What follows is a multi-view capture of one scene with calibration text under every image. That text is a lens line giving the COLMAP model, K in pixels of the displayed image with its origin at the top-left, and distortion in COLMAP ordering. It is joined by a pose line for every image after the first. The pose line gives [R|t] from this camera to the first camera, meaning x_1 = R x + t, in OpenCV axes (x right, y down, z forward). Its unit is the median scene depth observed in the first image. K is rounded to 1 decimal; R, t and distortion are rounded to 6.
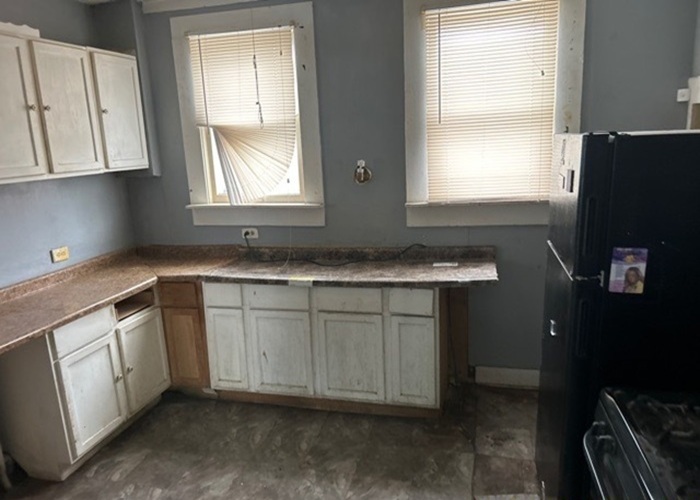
lens RADIAL K [[515.9, 0, 350.0], [0, 515.9, 250.0], [0, 0, 1]] dist [0.011042, -0.006261]
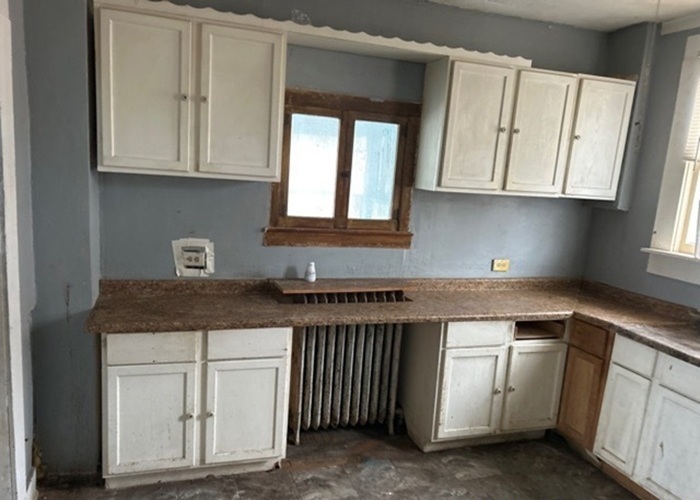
lens RADIAL K [[524.8, 0, 348.7], [0, 524.8, 263.2], [0, 0, 1]] dist [0.038127, -0.063791]
pose [[0.540087, 0.229181, -0.809804, 0.167689], [-0.266229, 0.959321, 0.093937, -0.014703], [0.798391, 0.164859, 0.579131, 0.105311]]
